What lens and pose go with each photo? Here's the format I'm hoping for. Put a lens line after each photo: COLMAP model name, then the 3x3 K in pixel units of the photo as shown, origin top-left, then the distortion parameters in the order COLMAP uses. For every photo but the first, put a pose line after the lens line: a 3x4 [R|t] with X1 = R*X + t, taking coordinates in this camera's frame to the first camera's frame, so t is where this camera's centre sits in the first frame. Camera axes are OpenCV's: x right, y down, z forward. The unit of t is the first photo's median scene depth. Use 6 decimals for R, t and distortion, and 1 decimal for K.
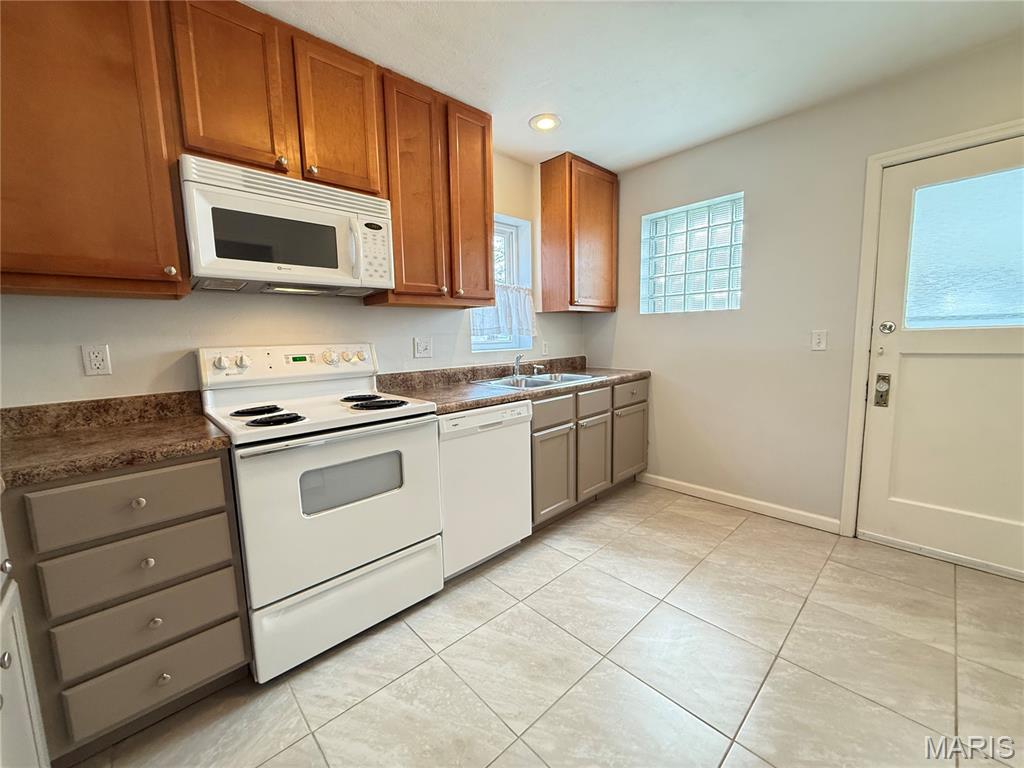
lens RADIAL K [[406.1, 0, 504.8], [0, 406.1, 384.5], [0, 0, 1]] dist [-0.001440, 0.000750]
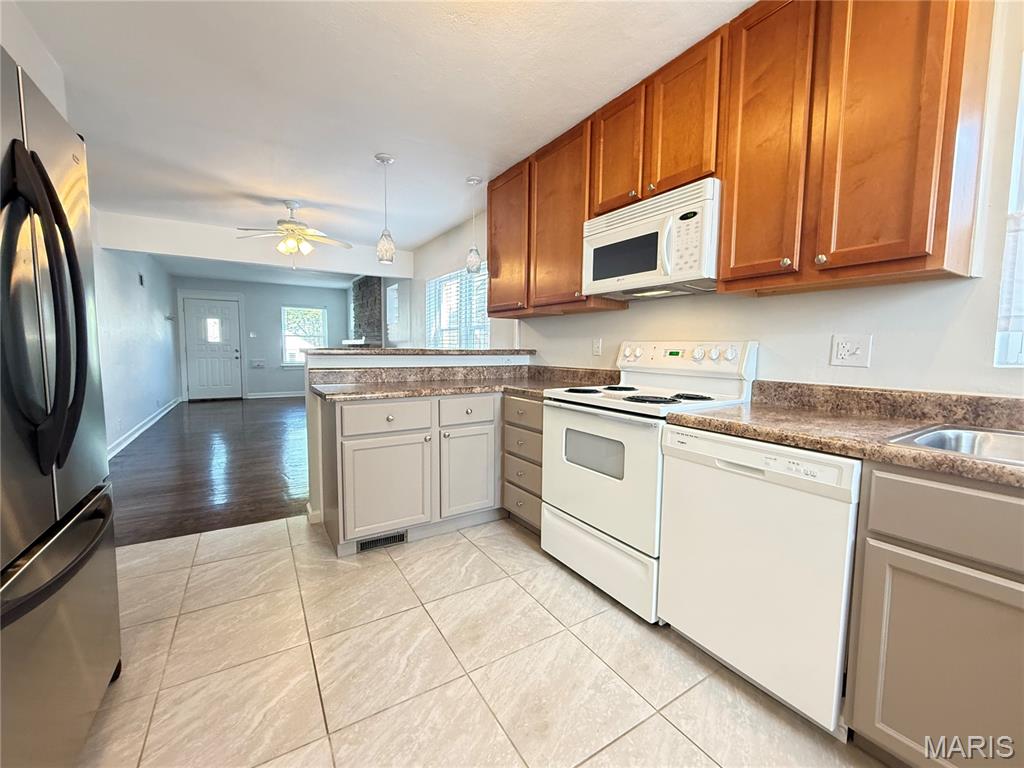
lens RADIAL K [[406.1, 0, 516.6], [0, 406.1, 385.3], [0, 0, 1]] dist [-0.001440, 0.000750]
pose [[-0.170258, 0.114359, -0.978741, 0.701059], [-0.126292, 0.982519, 0.136770, -0.078240], [0.977273, 0.146893, -0.152839, 0.793726]]
